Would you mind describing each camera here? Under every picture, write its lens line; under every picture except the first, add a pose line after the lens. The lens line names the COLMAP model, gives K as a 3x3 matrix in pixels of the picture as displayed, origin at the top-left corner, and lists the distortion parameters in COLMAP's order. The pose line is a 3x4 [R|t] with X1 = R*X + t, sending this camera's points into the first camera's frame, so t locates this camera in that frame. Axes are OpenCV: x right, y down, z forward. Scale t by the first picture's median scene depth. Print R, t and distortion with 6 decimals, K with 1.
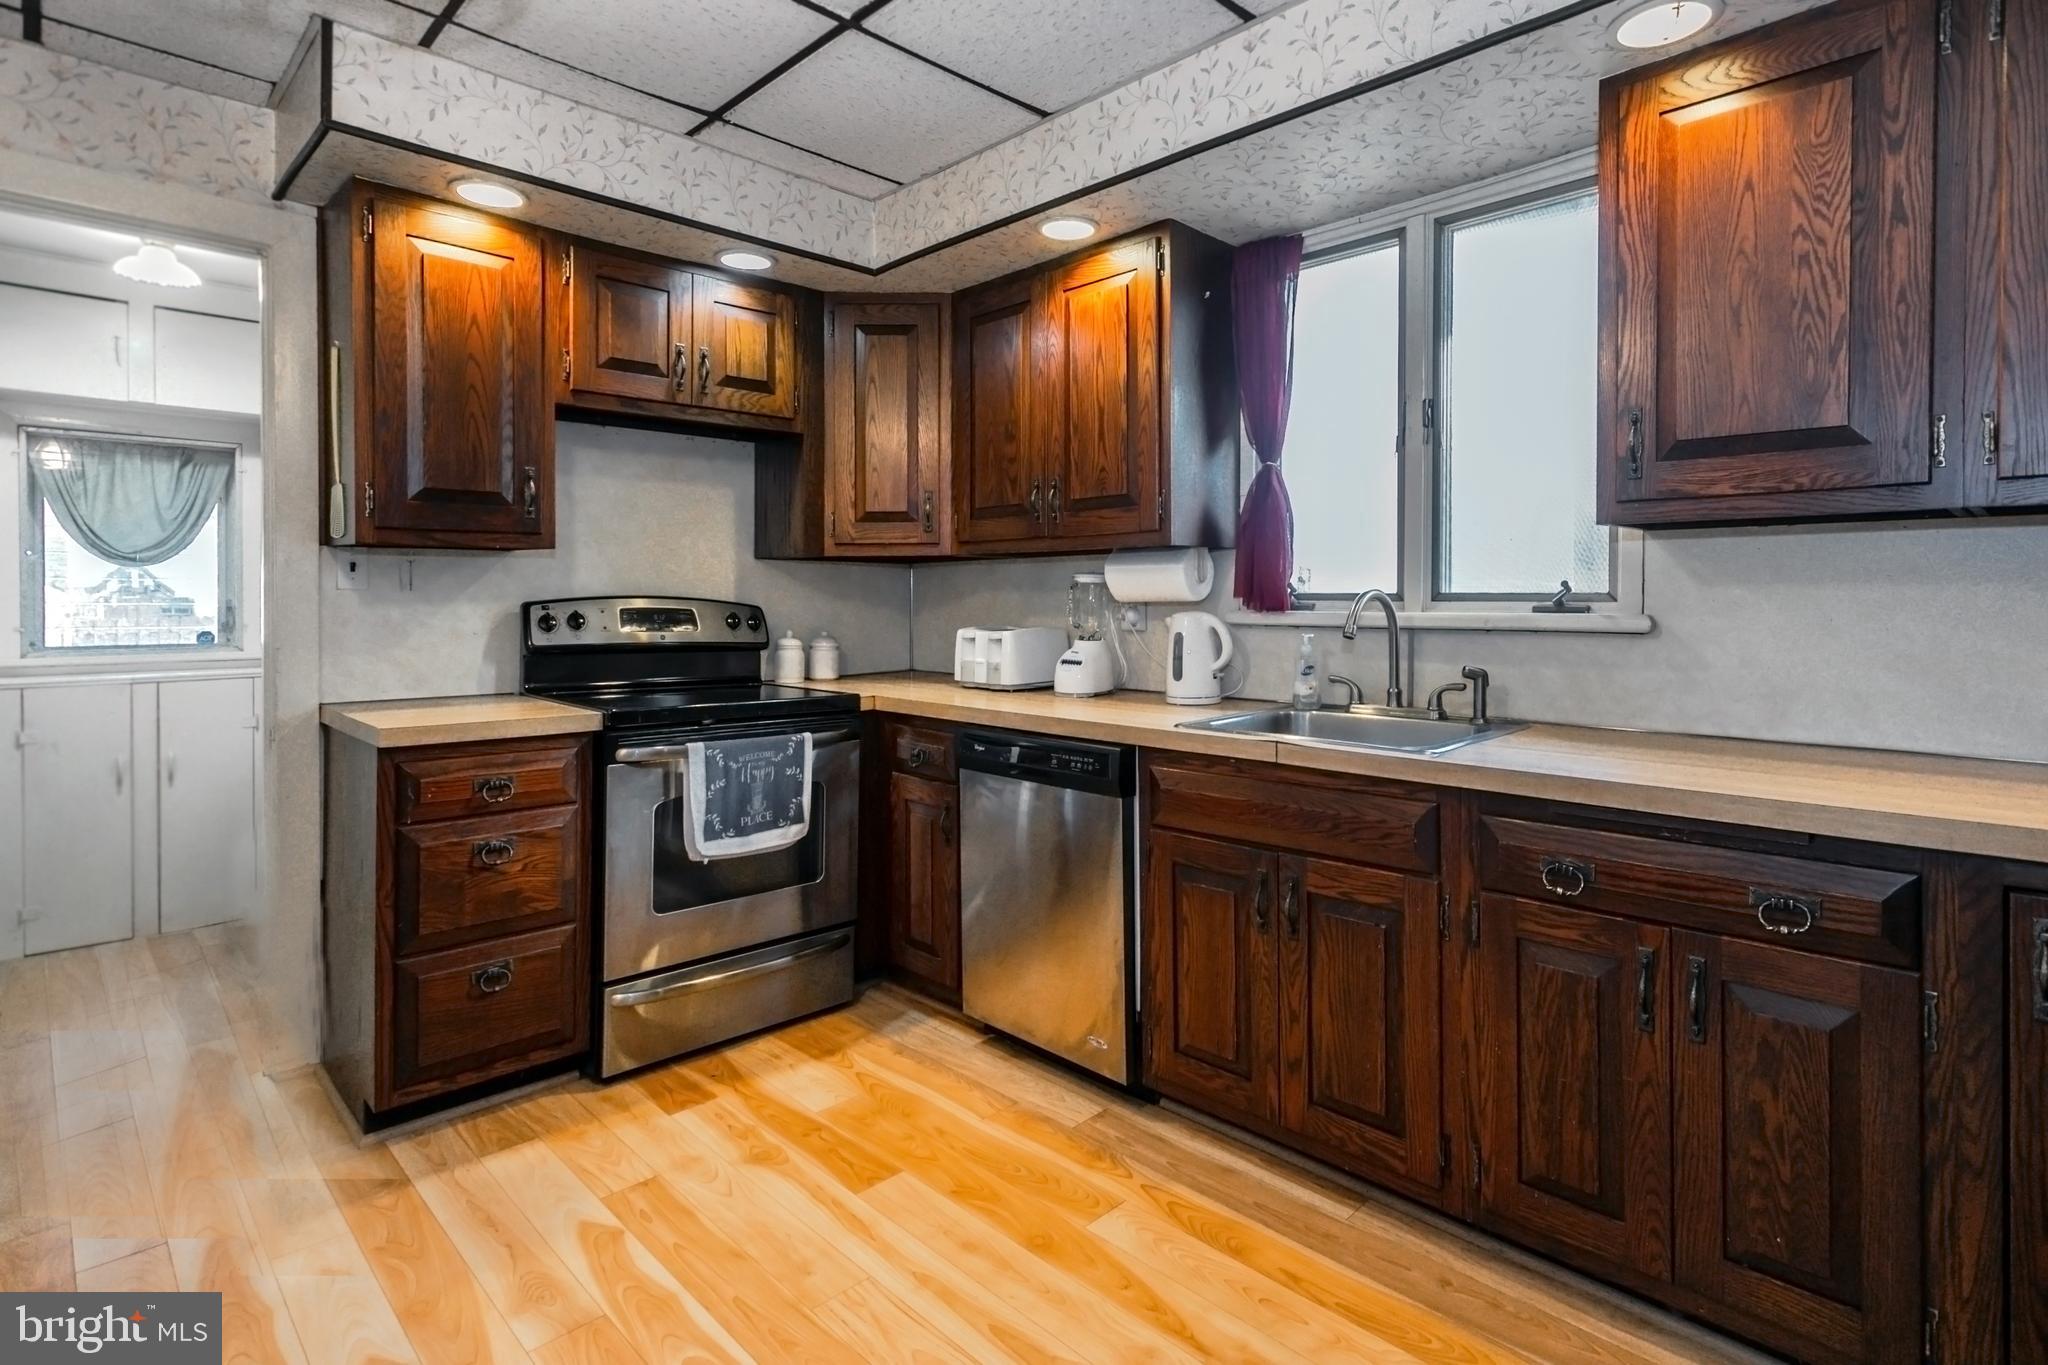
lens RADIAL K [[1024.3, 0, 1028.4], [0, 1024.3, 606.4], [0, 0, 1]] dist [0.001902, 0.000833]
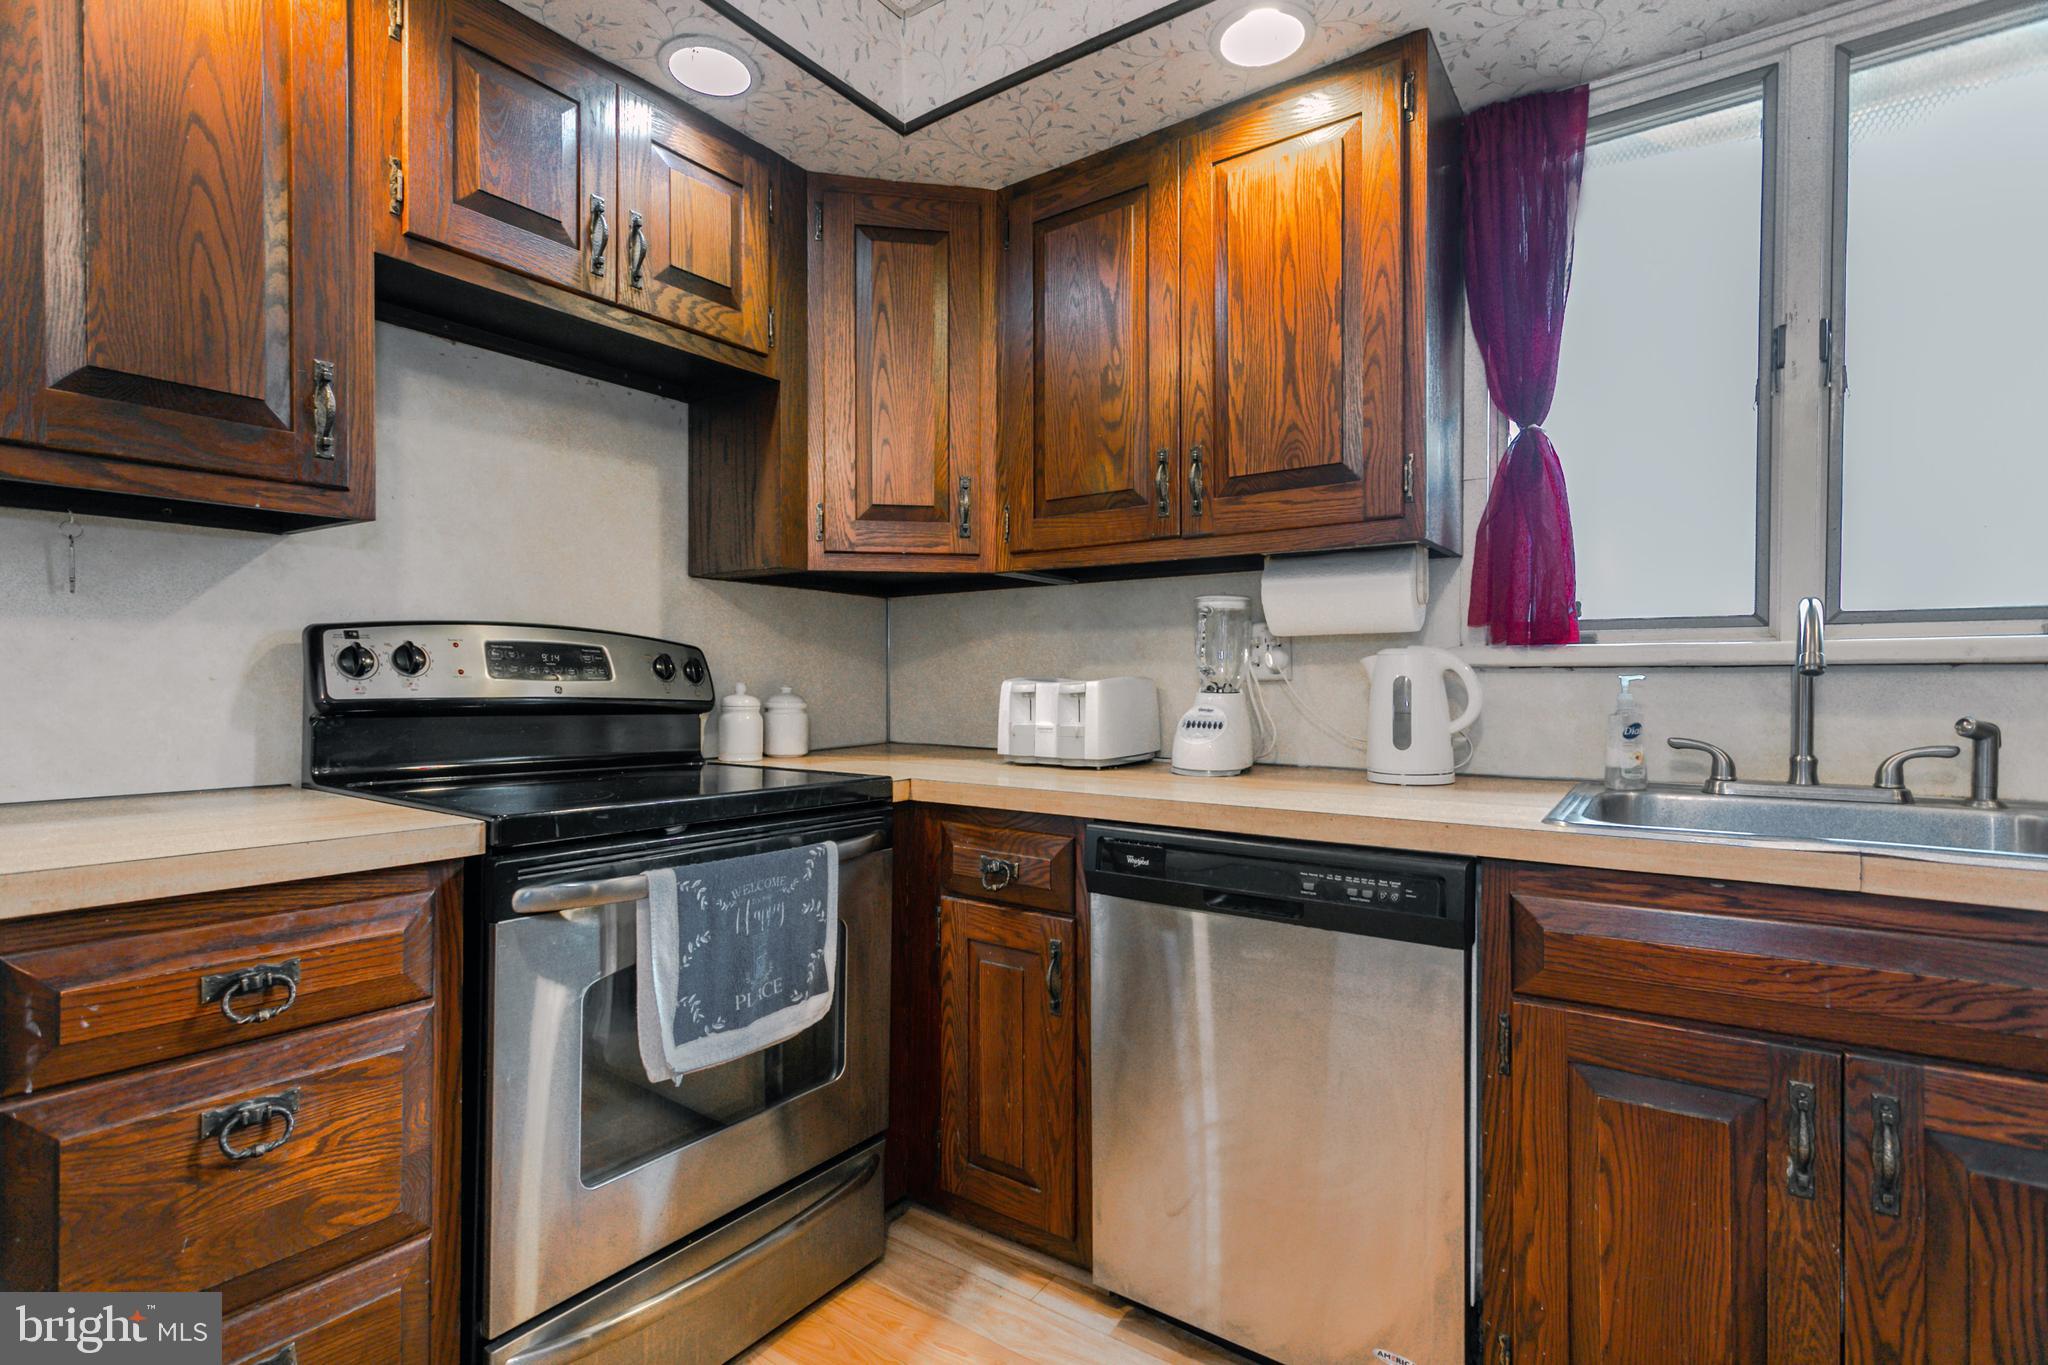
lens RADIAL K [[990.2, 0, 1019.9], [0, 990.2, 691.4], [0, 0, 1]] dist [0.002561, 0.000092]
pose [[0.984689, -0.001136, 0.174319, -0.206297], [0.000208, 0.999986, 0.005345, 0.030933], [-0.174323, -0.005227, 0.984675, 0.400616]]
